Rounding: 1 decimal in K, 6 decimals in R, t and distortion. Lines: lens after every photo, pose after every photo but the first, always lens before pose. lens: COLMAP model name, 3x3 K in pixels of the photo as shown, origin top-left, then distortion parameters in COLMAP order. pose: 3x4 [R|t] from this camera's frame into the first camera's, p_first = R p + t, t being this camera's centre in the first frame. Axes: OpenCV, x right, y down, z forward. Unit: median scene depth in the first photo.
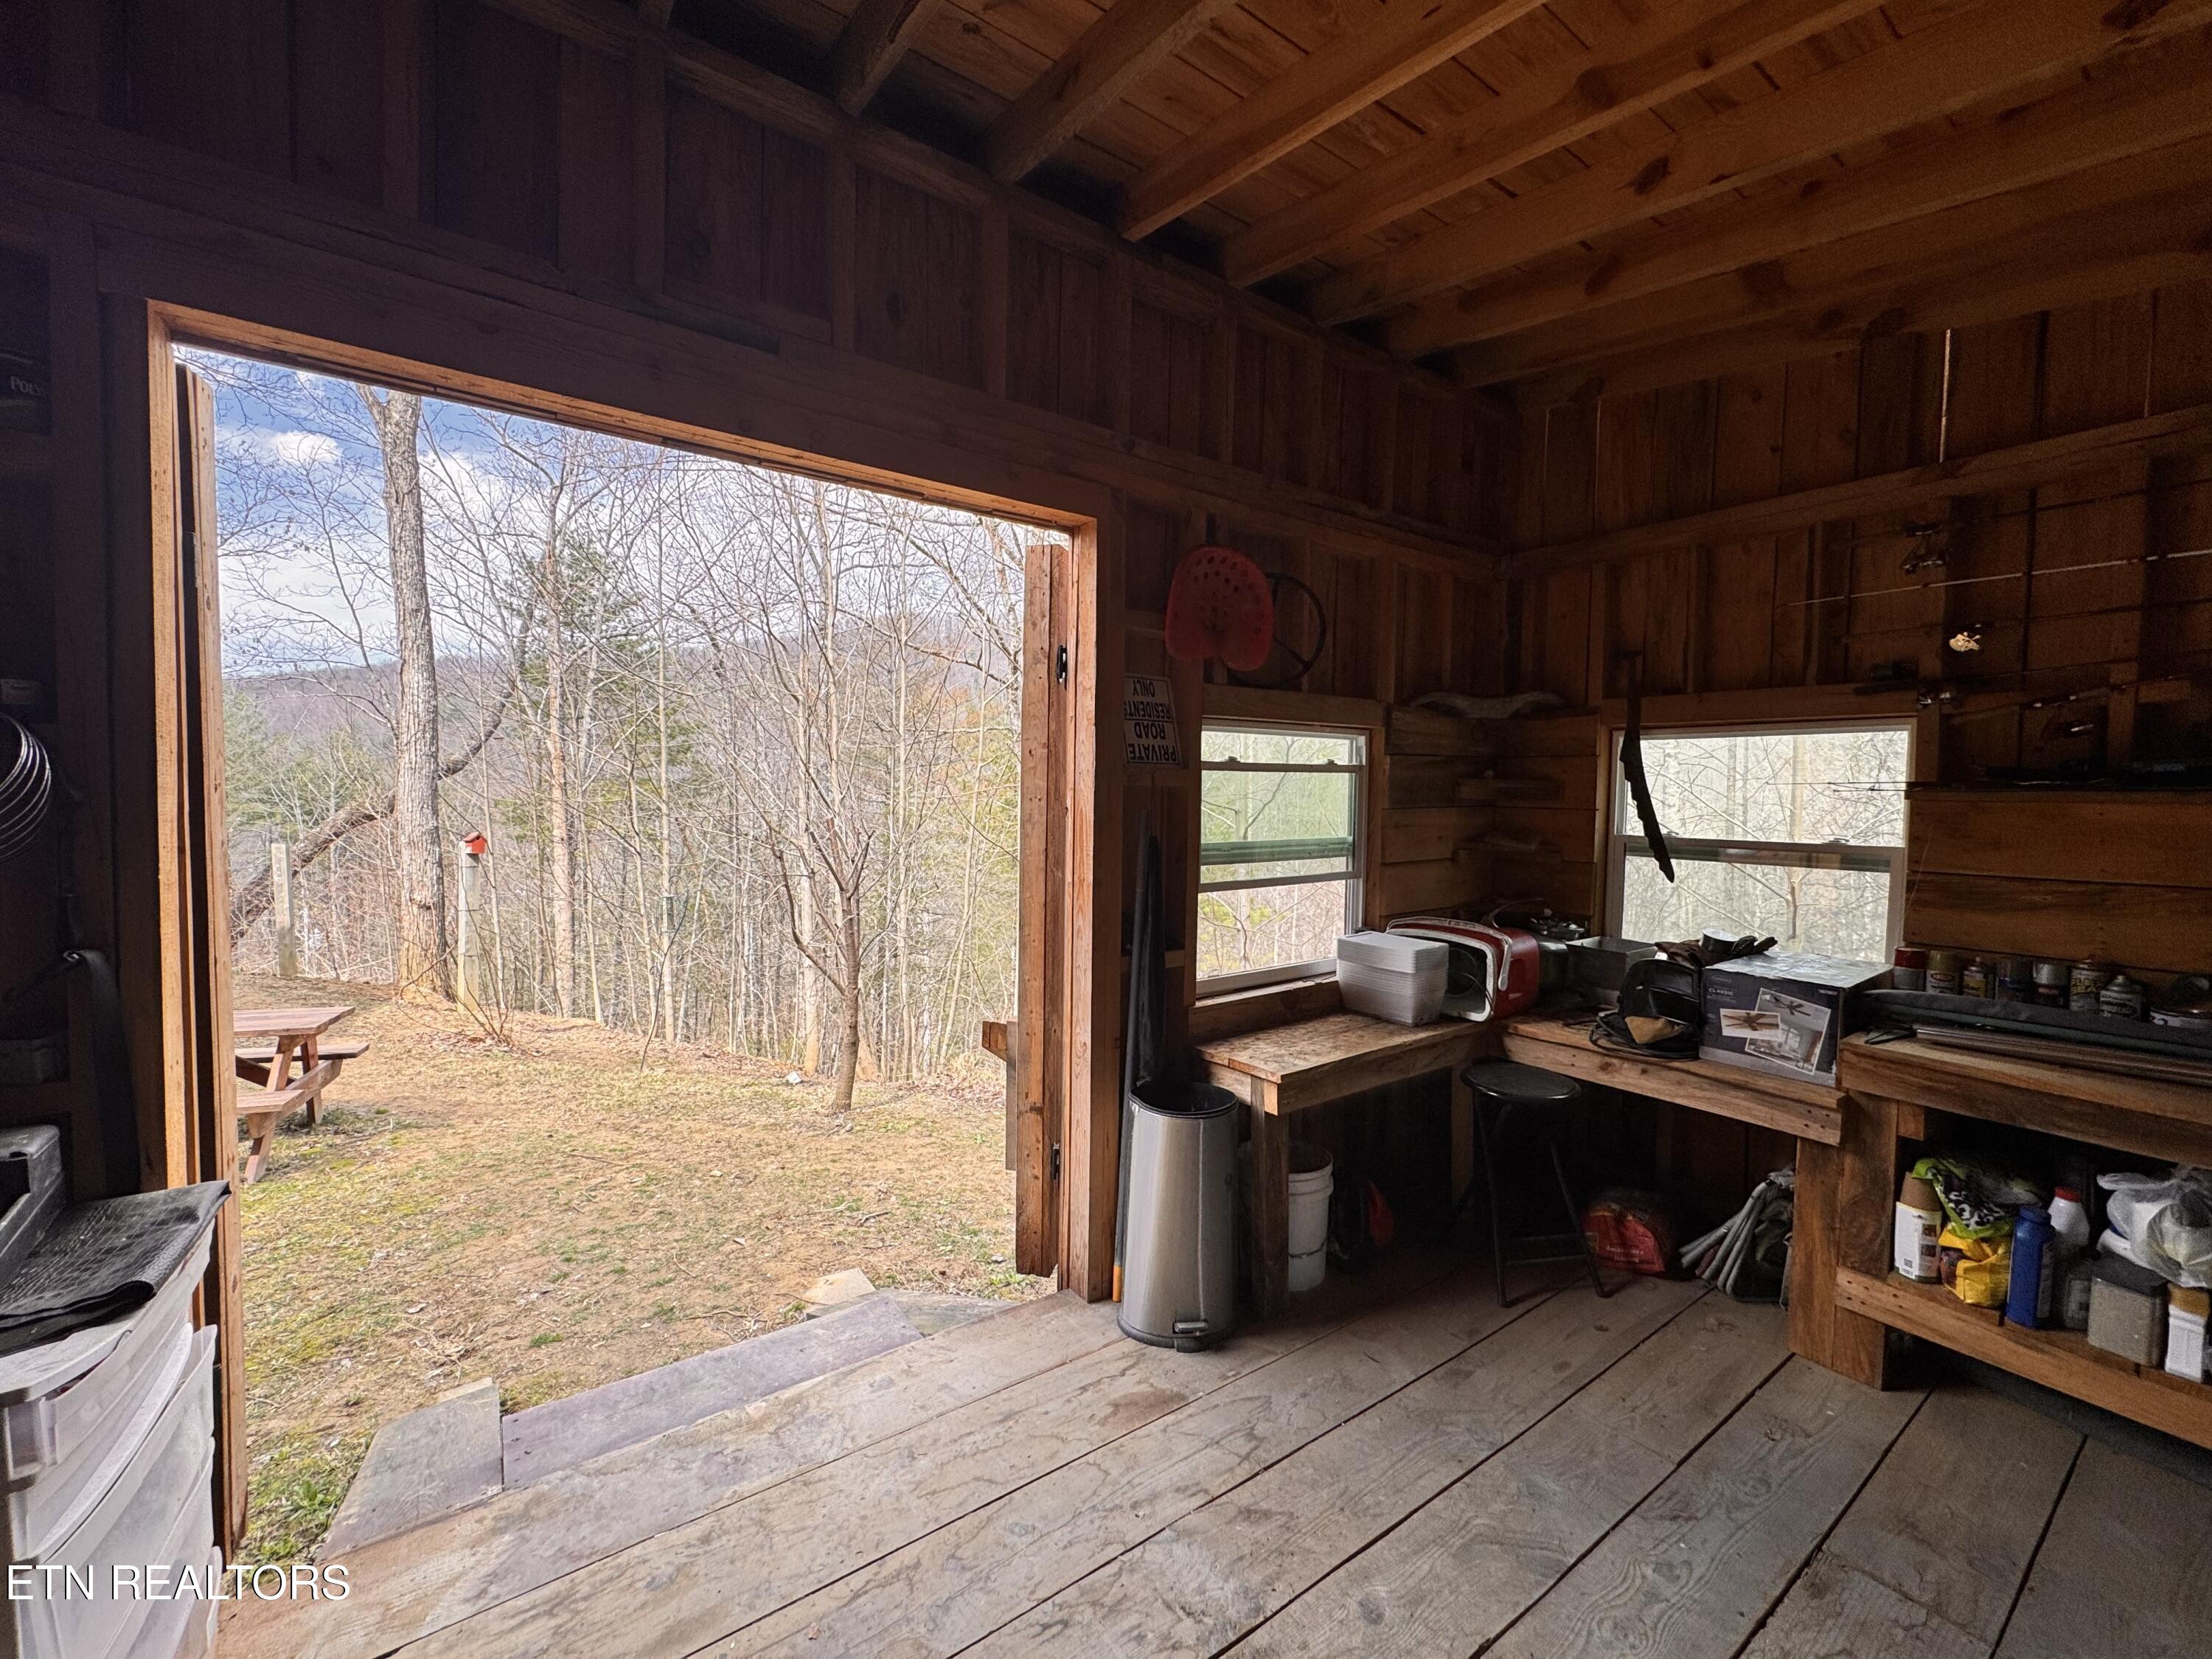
lens RADIAL K [[885.1, 0, 1108.3], [0, 885.1, 826.5], [0, 0, 1]] dist [-0.003215, 0.000640]
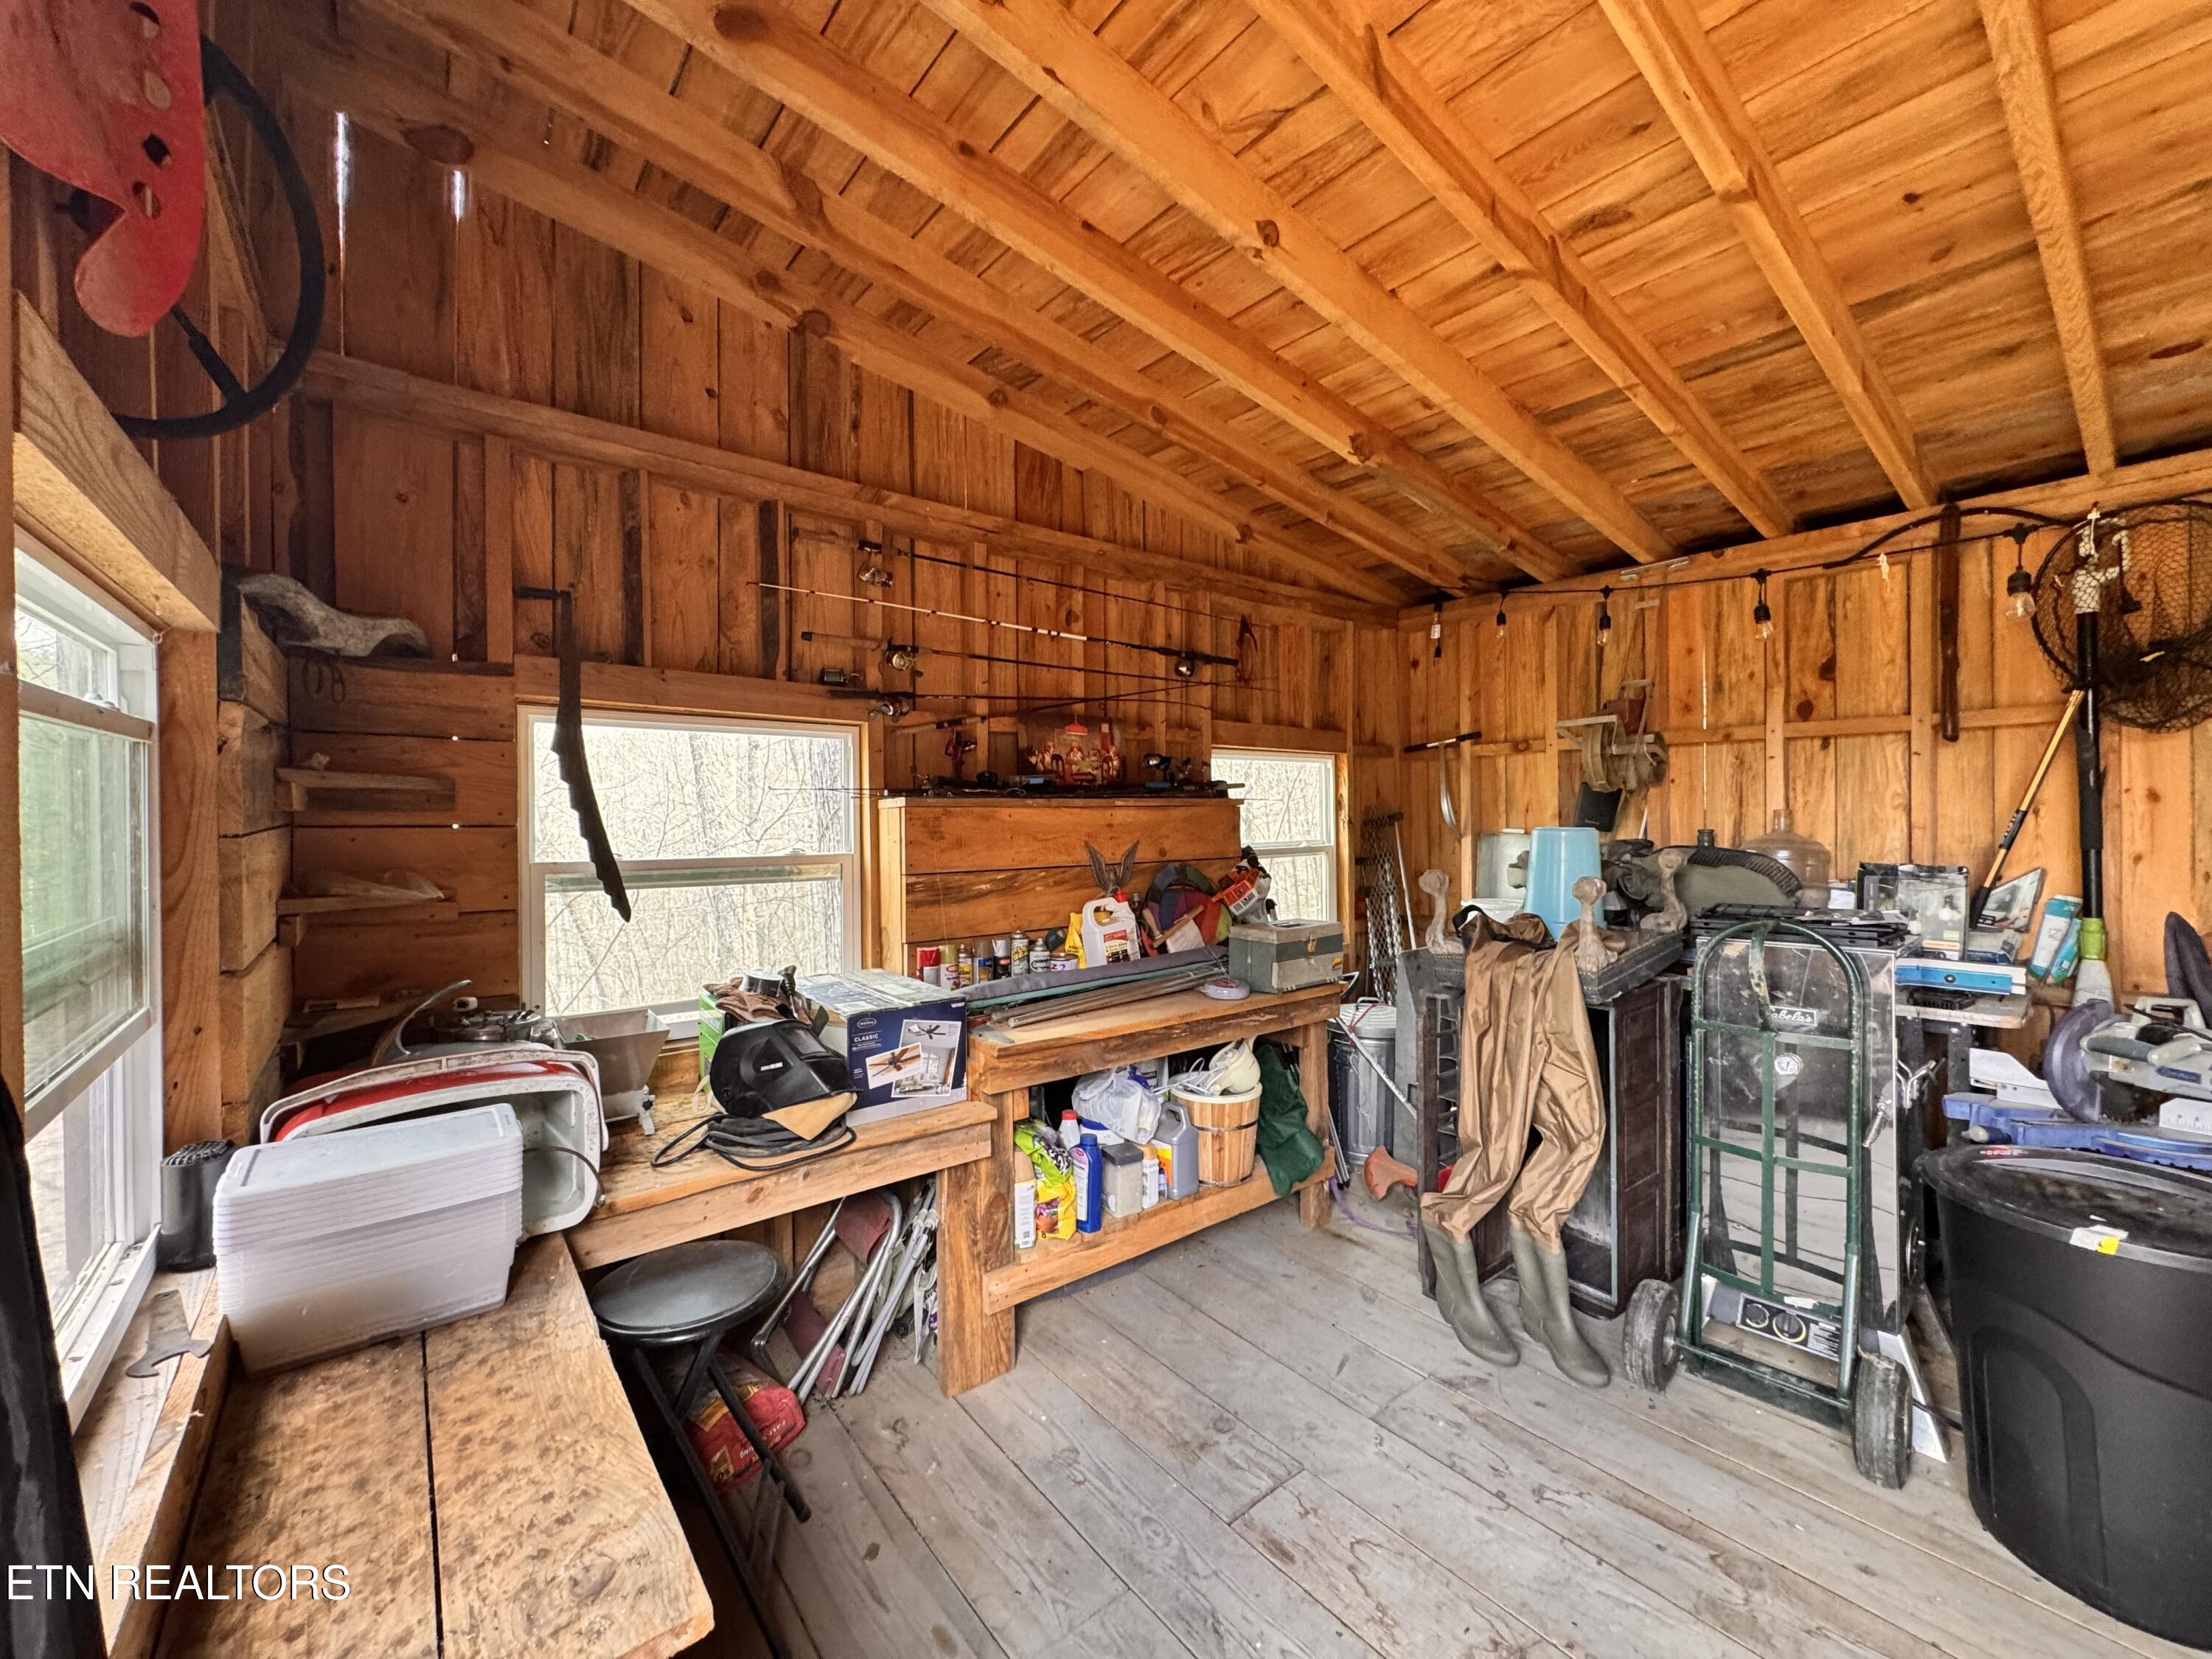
lens RADIAL K [[885.1, 0, 1112.3], [0, 885.1, 829.2], [0, 0, 1]] dist [-0.003215, 0.000640]
pose [[-0.046365, -0.028361, 0.998522, -0.143653], [0.039466, 0.998764, 0.030200, -0.024866], [-0.998145, 0.040808, -0.045189, 0.814026]]
